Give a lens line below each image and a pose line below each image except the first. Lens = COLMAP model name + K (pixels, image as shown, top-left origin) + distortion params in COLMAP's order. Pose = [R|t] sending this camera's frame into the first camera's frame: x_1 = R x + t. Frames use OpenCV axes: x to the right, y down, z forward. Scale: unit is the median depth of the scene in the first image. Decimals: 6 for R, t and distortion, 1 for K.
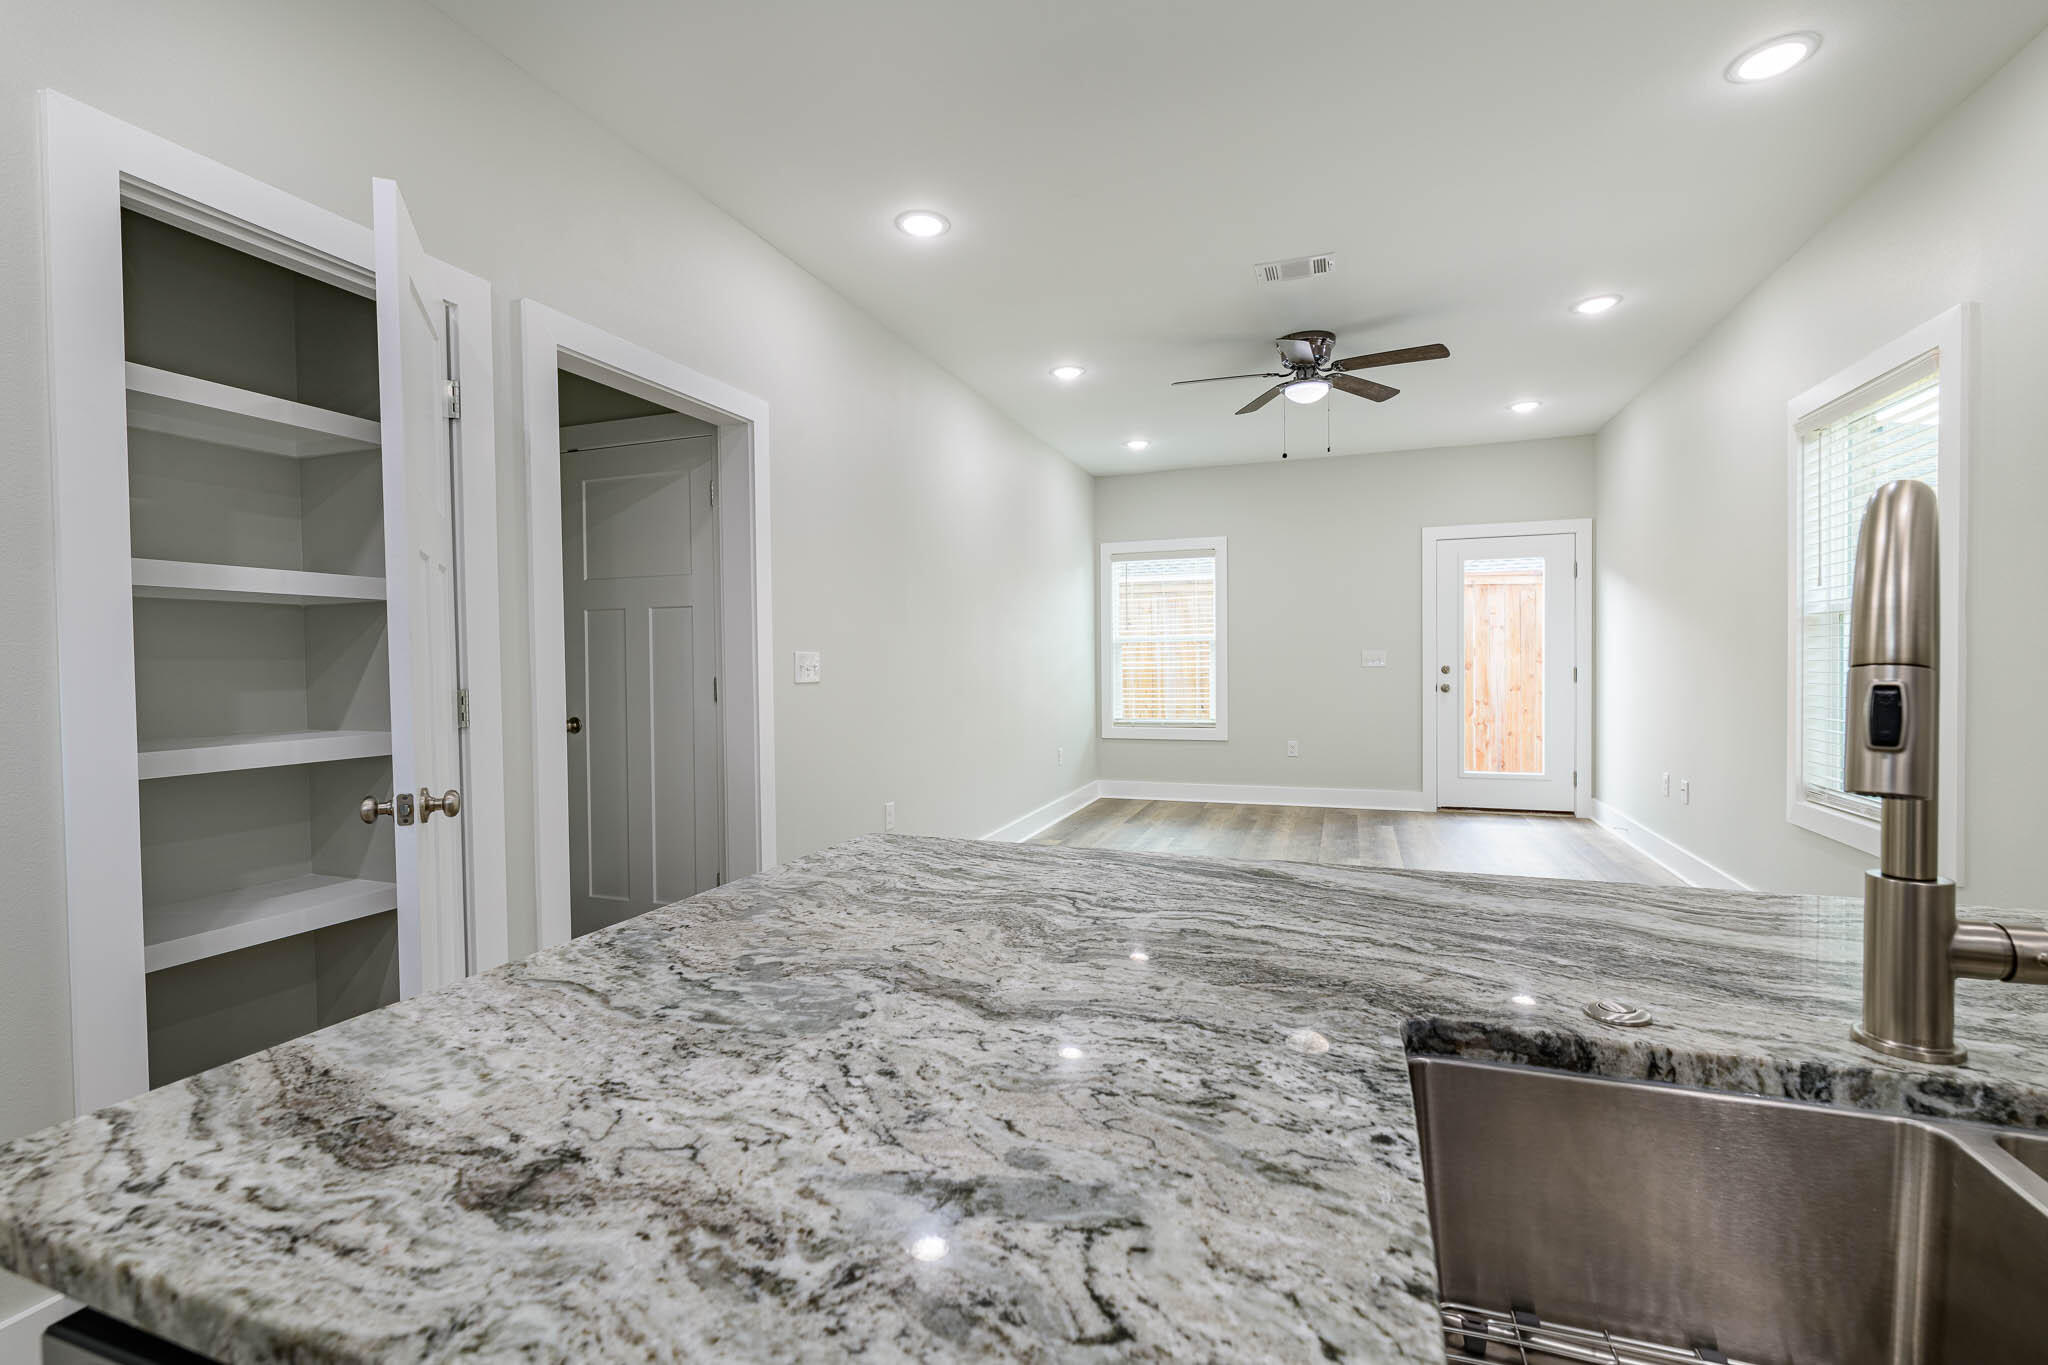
lens RADIAL K [[886.3, 0, 1014.7], [0, 886.3, 673.4], [0, 0, 1]] dist [0.001135, 0.000131]
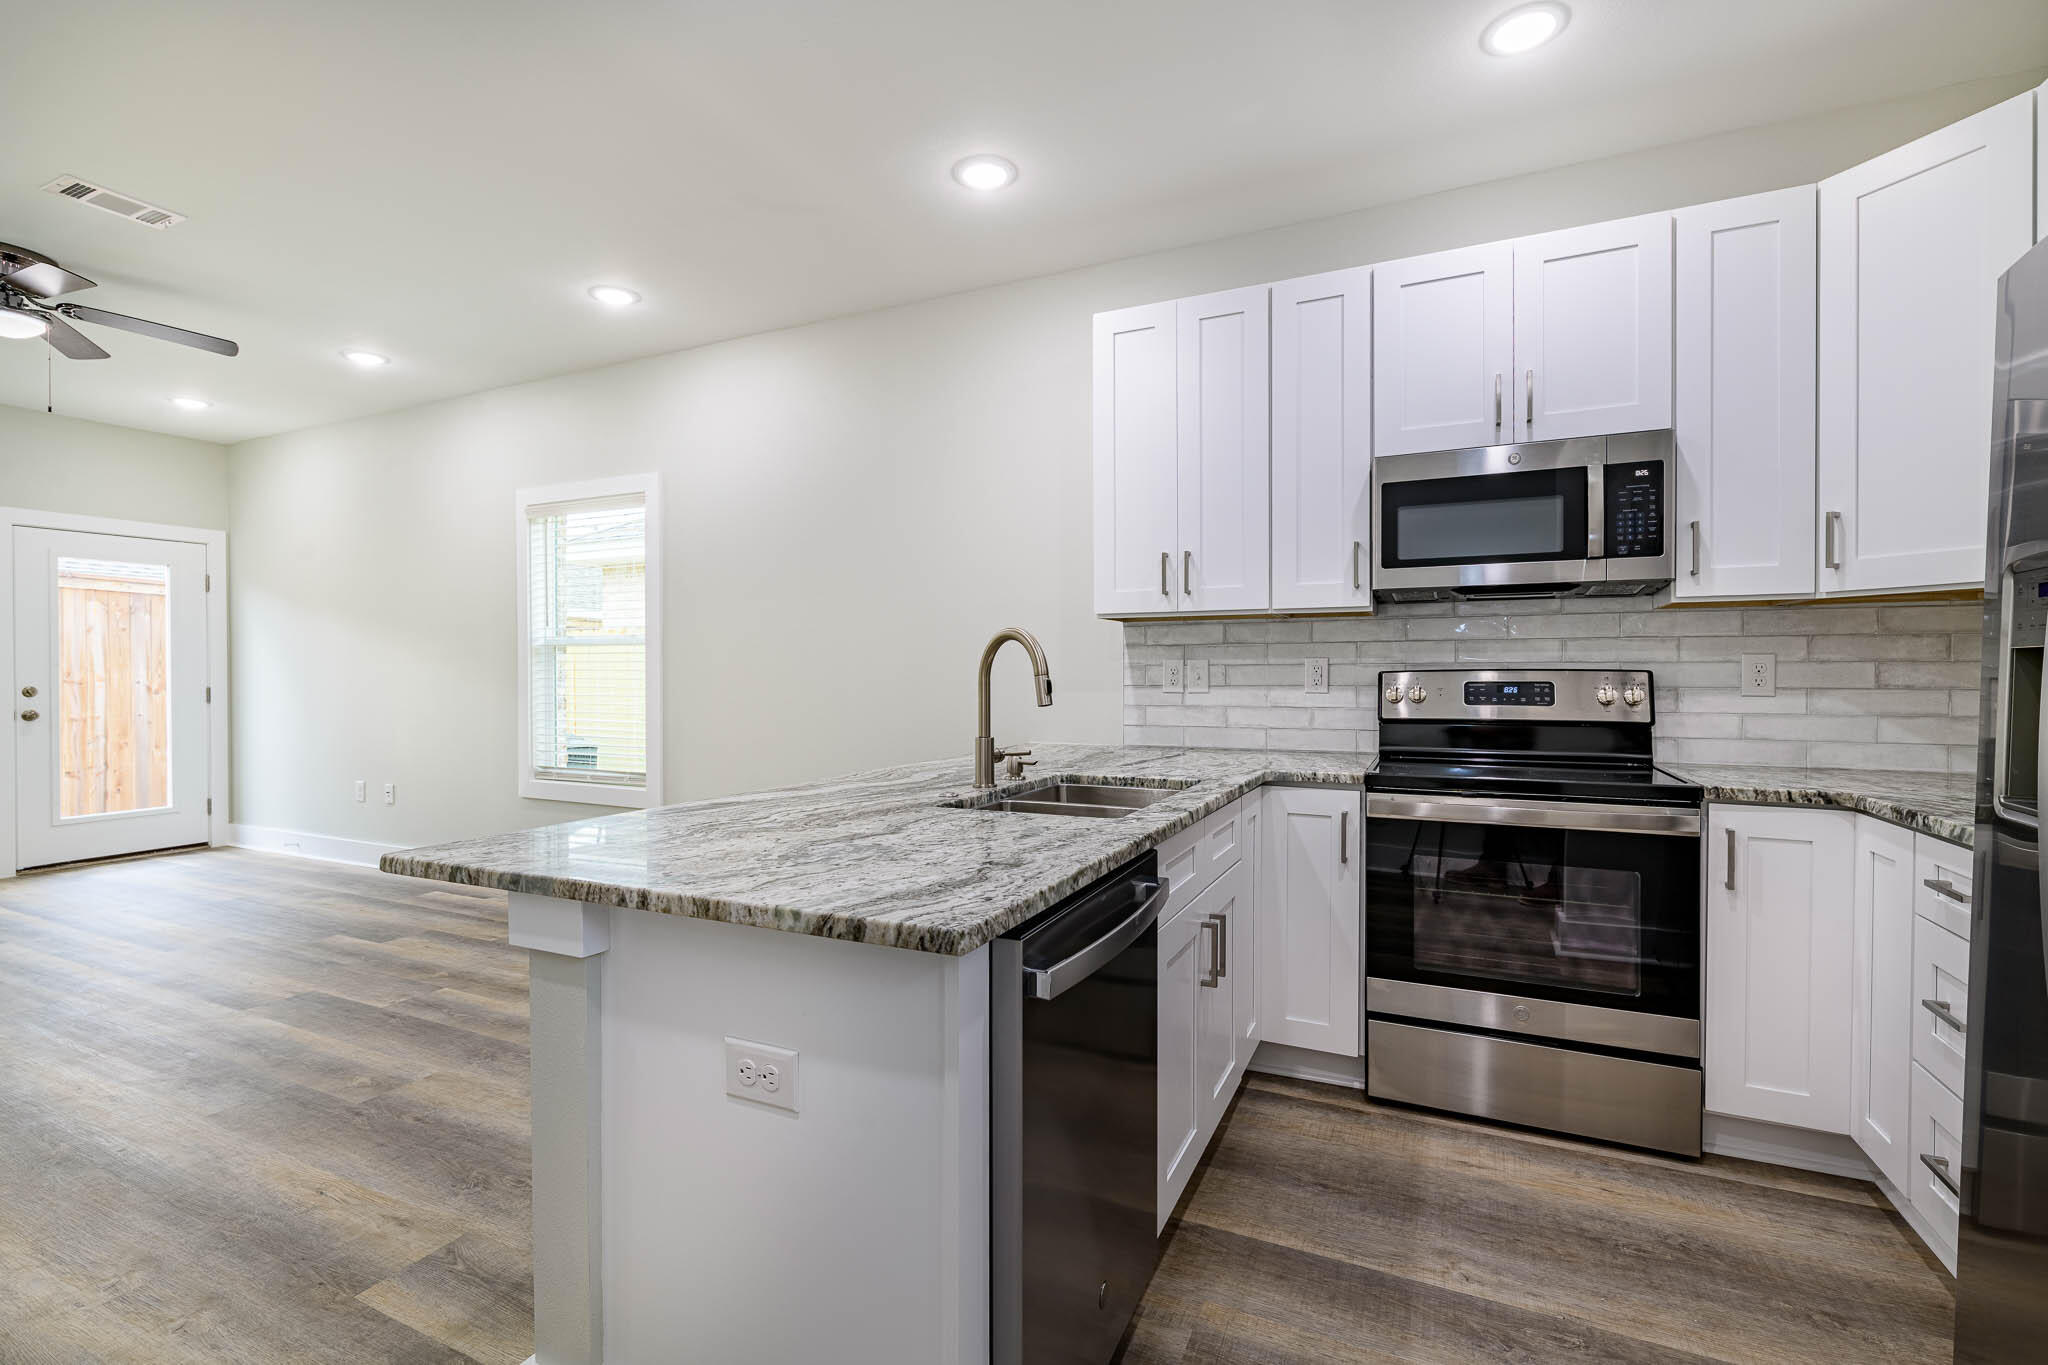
lens RADIAL K [[886.3, 0, 1028.5], [0, 886.3, 684.8], [0, 0, 1]] dist [0.001135, 0.000131]
pose [[0.092410, -0.003378, 0.995715, -2.045923], [0.016115, 0.999868, 0.001896, 0.020841], [-0.995591, 0.015871, 0.092453, 0.434999]]
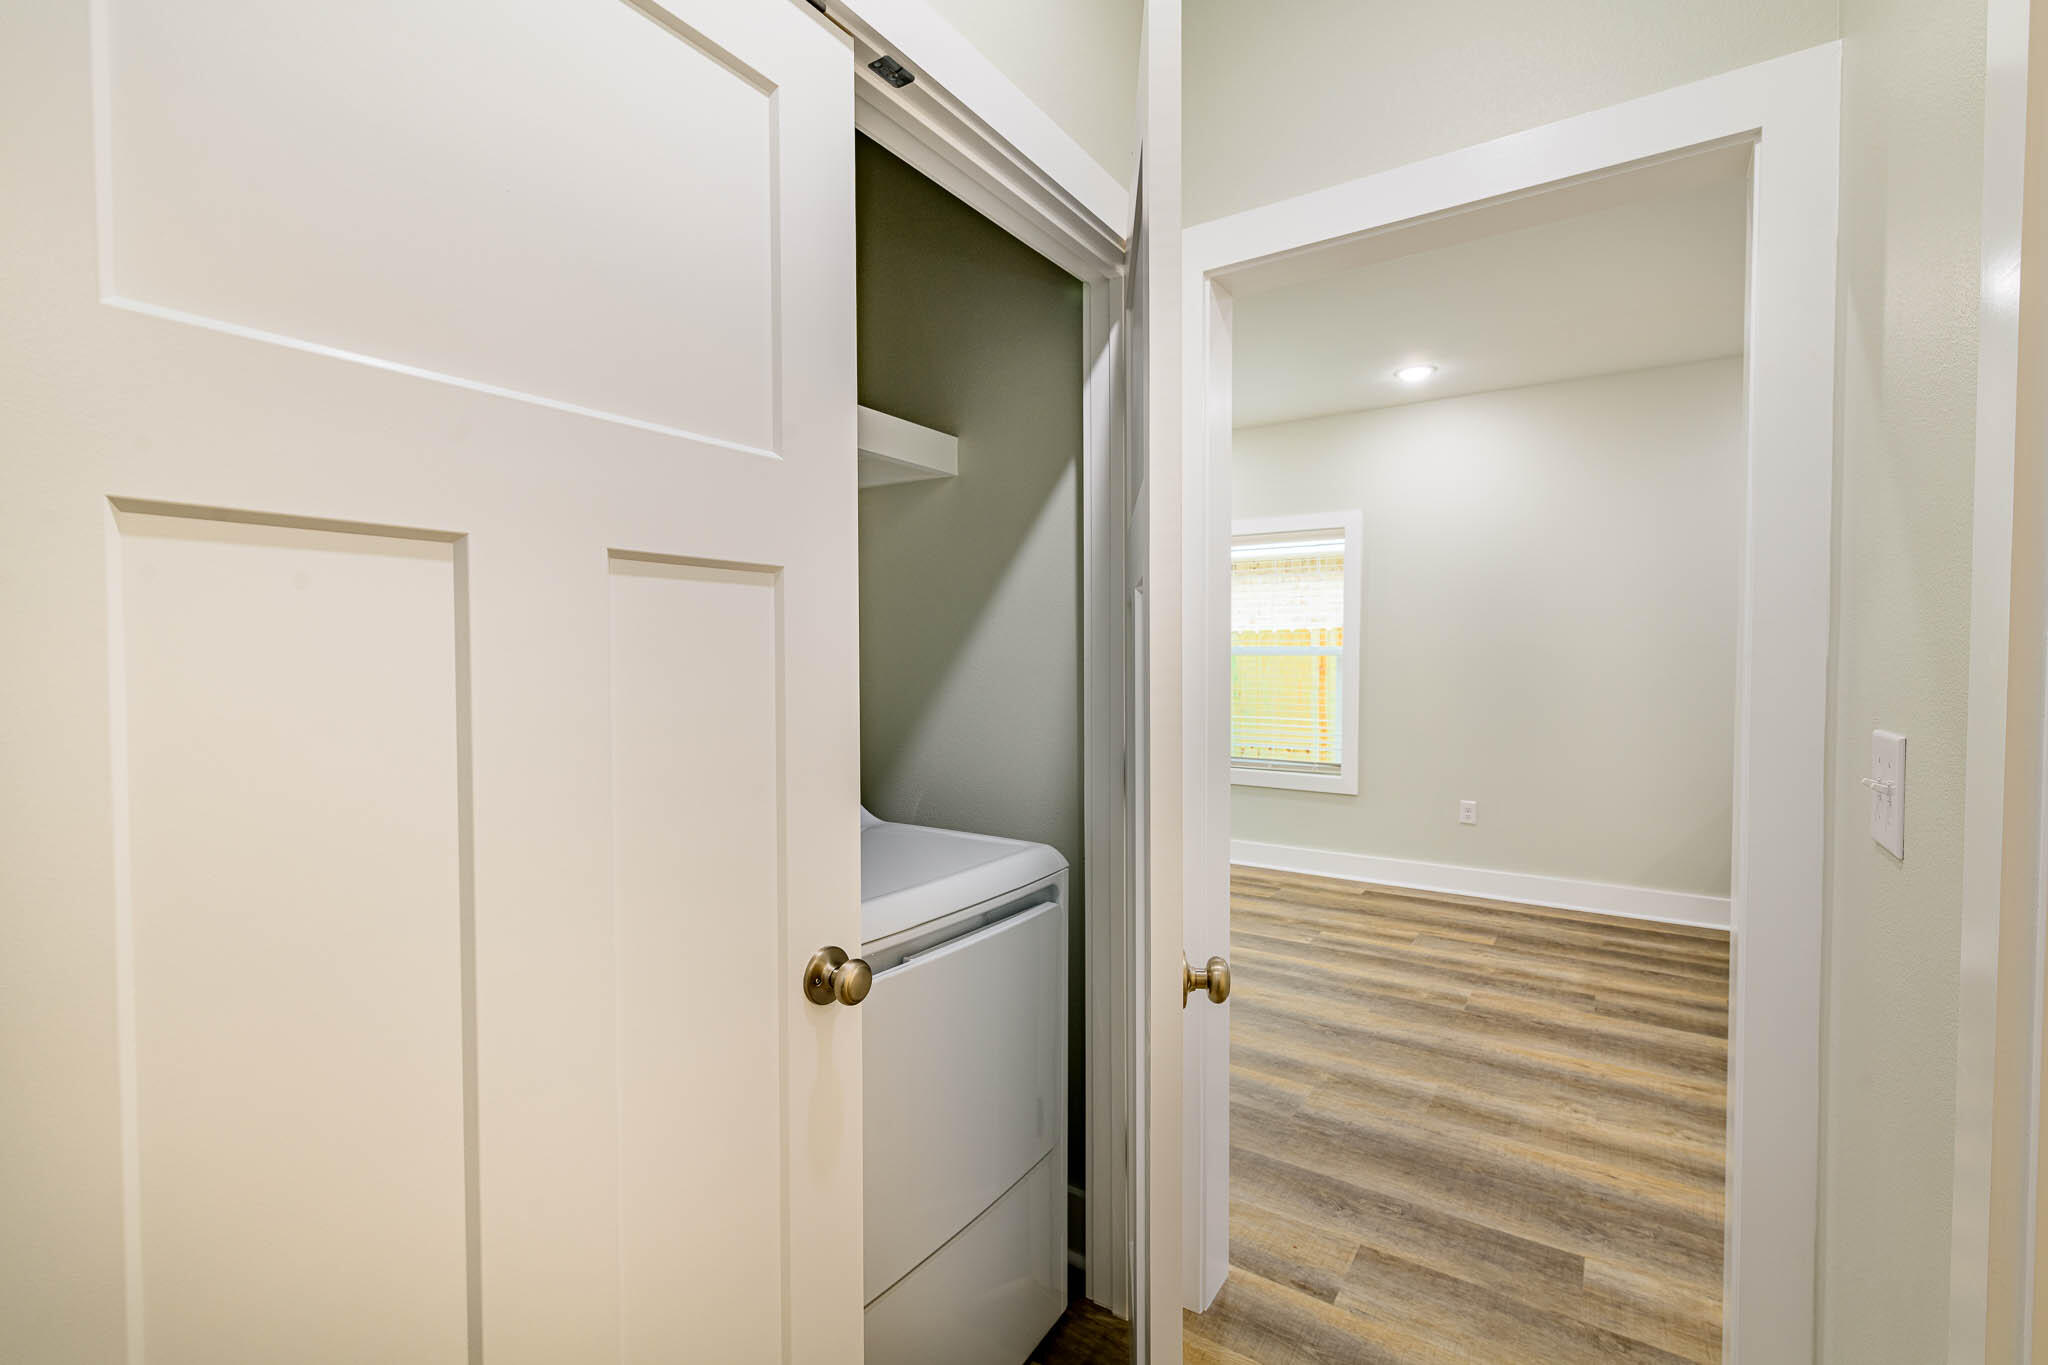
lens RADIAL K [[886.3, 0, 1017.2], [0, 886.3, 661.8], [0, 0, 1]] dist [0.001135, 0.000131]
pose [[0.235182, 0.014941, 0.971837, -4.125096], [0.004739, 0.999852, -0.016518, -0.138095], [-0.971940, 0.008490, 0.235076, 5.067261]]
